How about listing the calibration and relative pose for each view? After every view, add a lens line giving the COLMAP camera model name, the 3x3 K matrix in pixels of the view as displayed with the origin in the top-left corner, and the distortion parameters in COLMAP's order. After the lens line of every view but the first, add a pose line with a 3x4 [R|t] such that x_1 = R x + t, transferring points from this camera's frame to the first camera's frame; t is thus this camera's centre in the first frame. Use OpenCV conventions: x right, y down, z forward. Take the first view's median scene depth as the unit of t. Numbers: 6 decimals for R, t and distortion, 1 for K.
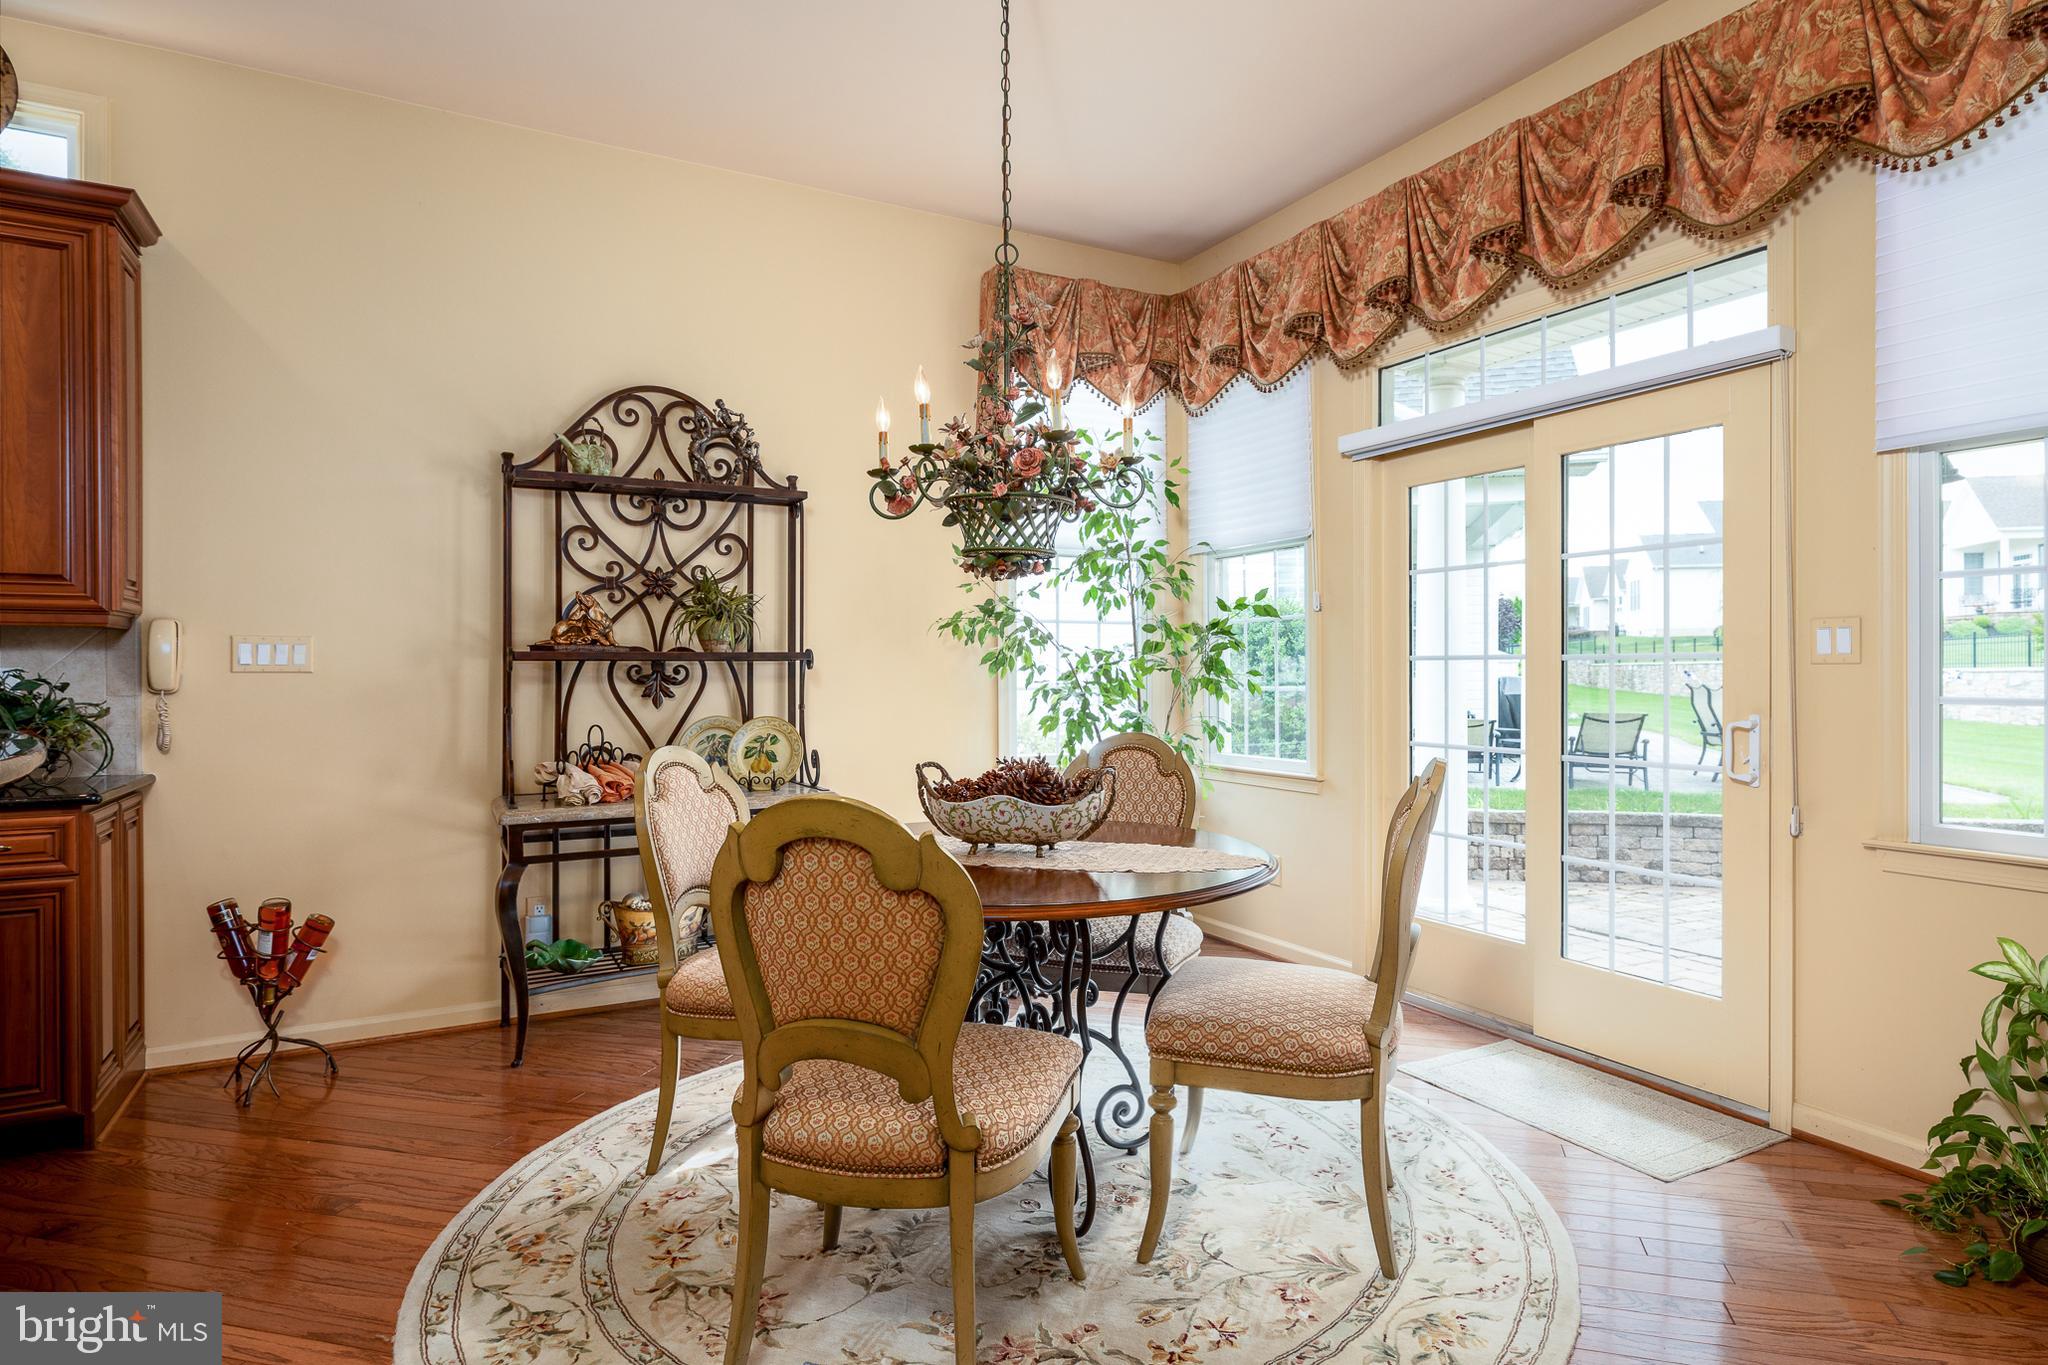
lens RADIAL K [[1145.0, 0, 1056.8], [0, 1145.0, 669.1], [0, 0, 1]] dist [0.003933, 0.000204]
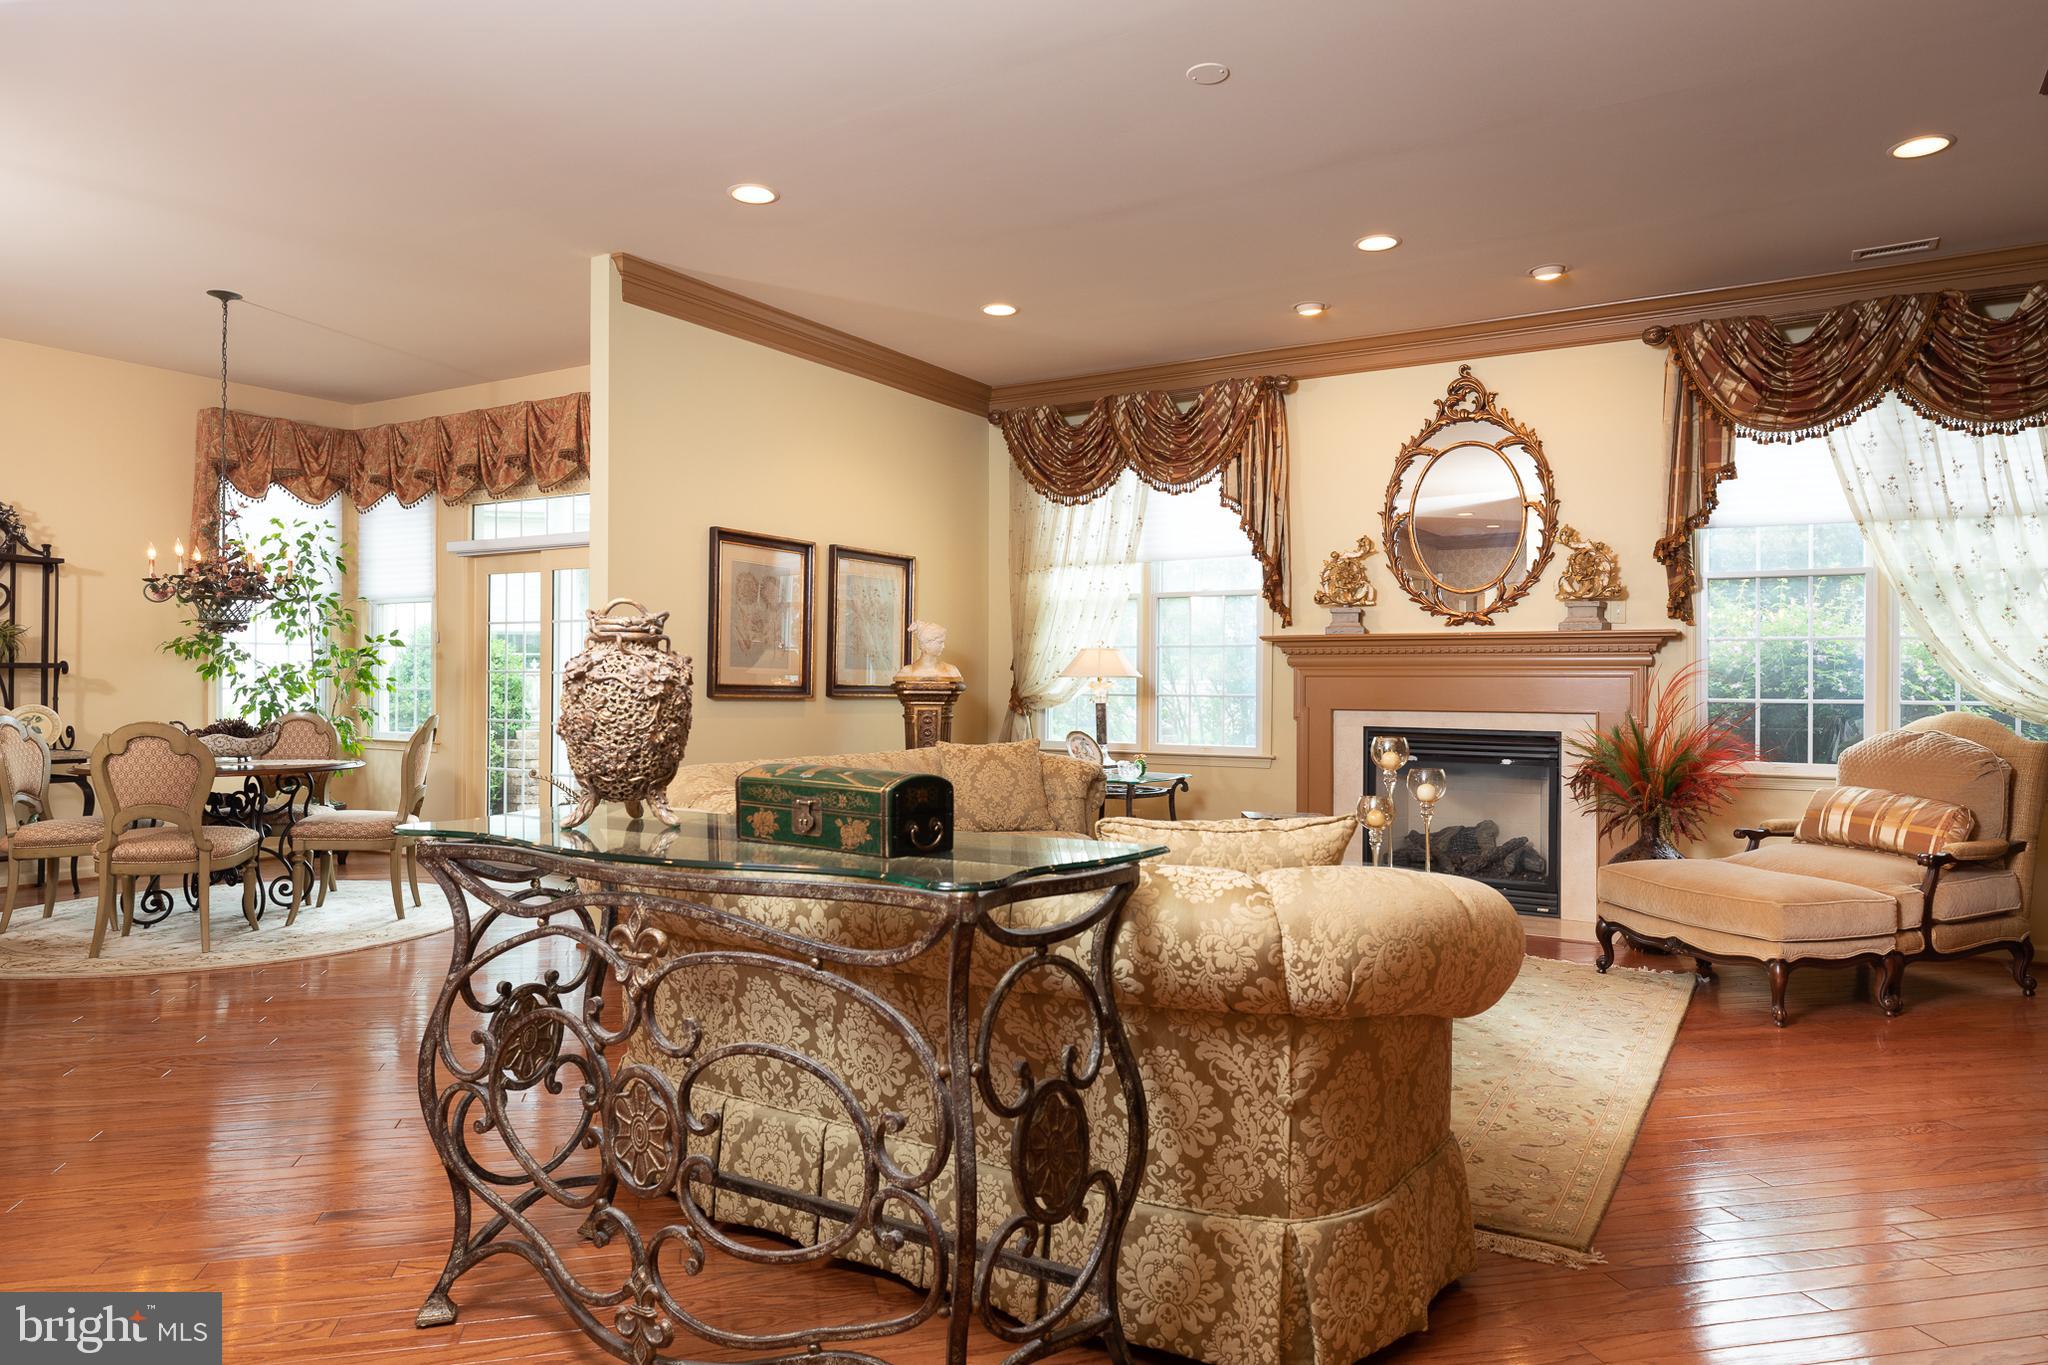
lens RADIAL K [[1337.9, 0, 1024.2], [0, 1337.9, 672.7], [0, 0, 1]] dist [0.037086, -0.000243]
pose [[0.873259, 0.010509, 0.487144, 0.019577], [-0.009012, 0.999945, -0.005417, -0.003754], [-0.487174, 0.000340, 0.873305, -1.240537]]
